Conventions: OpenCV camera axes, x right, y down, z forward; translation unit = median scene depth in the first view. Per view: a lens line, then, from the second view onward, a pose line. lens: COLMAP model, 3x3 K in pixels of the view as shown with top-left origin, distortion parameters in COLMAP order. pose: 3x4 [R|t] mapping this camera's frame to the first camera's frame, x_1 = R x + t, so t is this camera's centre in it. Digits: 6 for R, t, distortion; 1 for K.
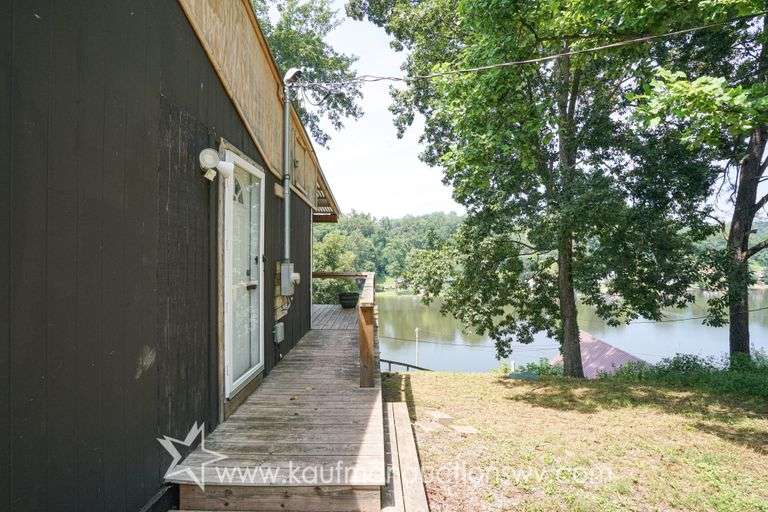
lens RADIAL K [[373.0, 0, 382.4], [0, 373.0, 248.3], [0, 0, 1]] dist [-0.000692, 0.000185]
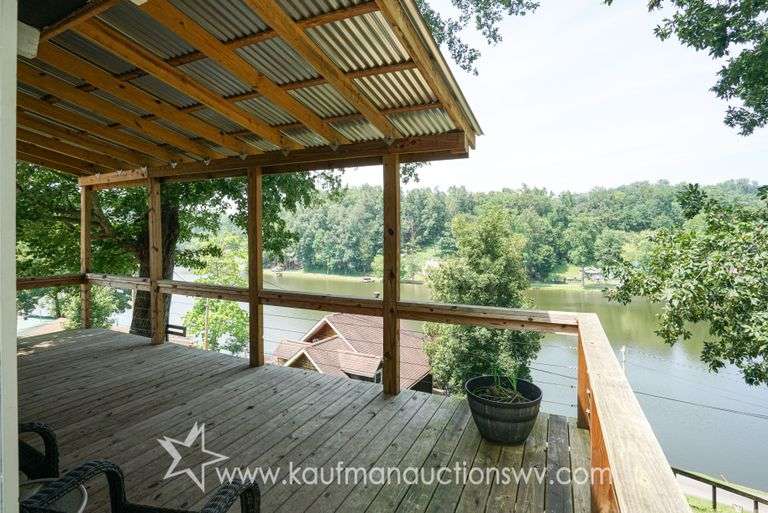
lens RADIAL K [[399.8, 0, 394.3], [0, 399.8, 230.1], [0, 0, 1]] dist [-0.002282, 0.000175]
pose [[0.922514, -0.013539, -0.385726, -0.020380], [0.012805, 0.999908, -0.004472, 0.000366], [0.385751, -0.000814, 0.922603, 0.413626]]
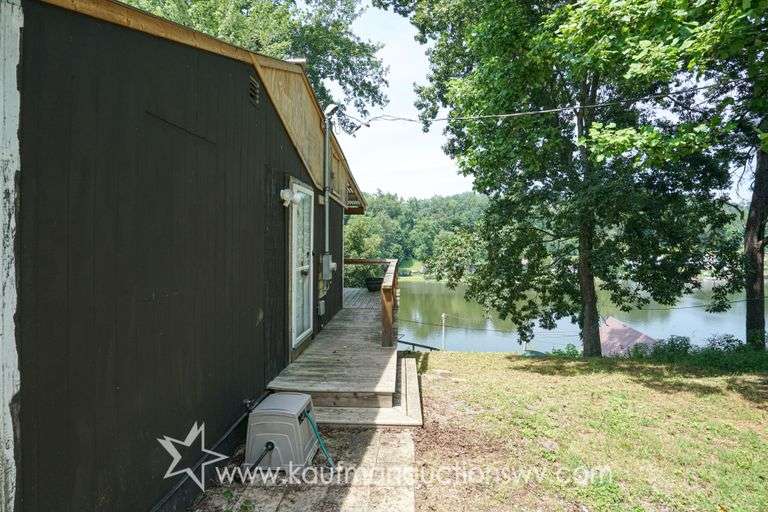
lens RADIAL K [[399.8, 0, 394.3], [0, 399.8, 229.6], [0, 0, 1]] dist [-0.002282, 0.000175]
pose [[0.999193, 0.002510, -0.040088, 0.010732], [-0.002507, 0.999997, 0.000128, -0.014992], [0.040088, -0.000027, 0.999196, -0.116579]]
